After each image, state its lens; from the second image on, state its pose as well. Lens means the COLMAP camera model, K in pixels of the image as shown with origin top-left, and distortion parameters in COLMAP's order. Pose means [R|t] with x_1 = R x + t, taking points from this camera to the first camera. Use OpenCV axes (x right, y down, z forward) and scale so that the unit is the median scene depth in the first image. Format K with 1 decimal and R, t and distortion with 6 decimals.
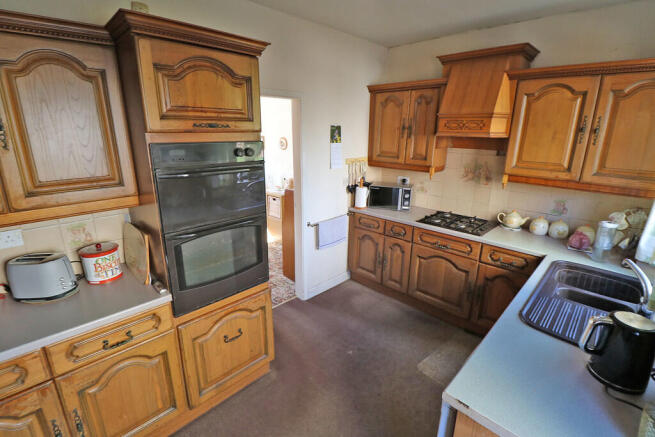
lens RADIAL K [[302.2, 0, 325.9], [0, 302.2, 211.3], [0, 0, 1]] dist [-0.004808, -0.009487]
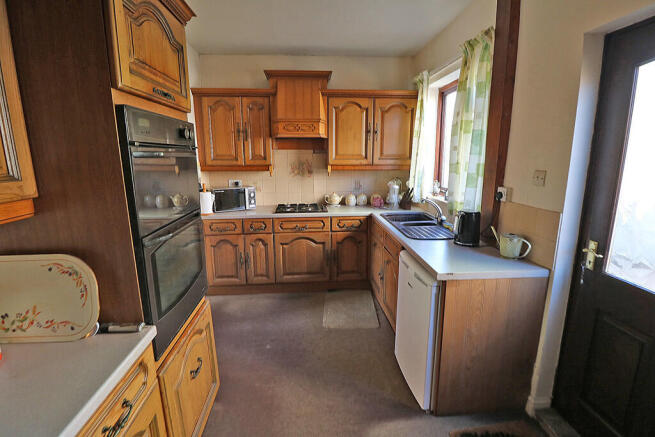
lens RADIAL K [[302.2, 0, 325.9], [0, 302.2, 211.3], [0, 0, 1]] dist [-0.004808, -0.009487]
pose [[0.655228, -0.152687, 0.739840, -0.417071], [0.208991, 0.977775, 0.016701, 0.050211], [-0.725947, 0.143677, 0.672576, 0.119049]]
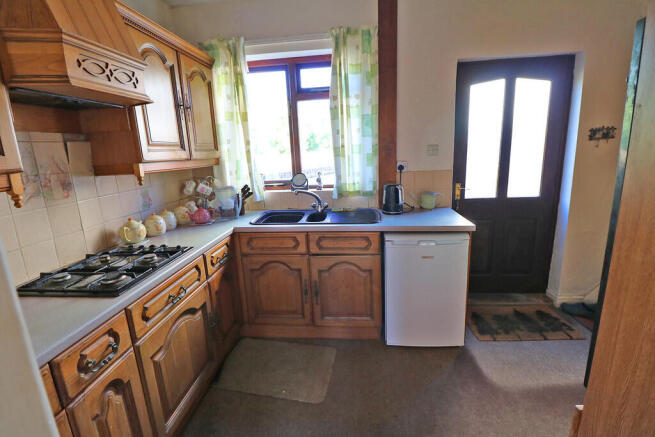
lens RADIAL K [[302.2, 0, 325.9], [0, 302.2, 211.3], [0, 0, 1]] dist [-0.004808, -0.009487]
pose [[-0.629928, -0.141308, 0.763690, -0.179307], [0.238170, 0.900785, 0.363128, -0.159638], [-0.739233, 0.410633, -0.533774, 1.019124]]
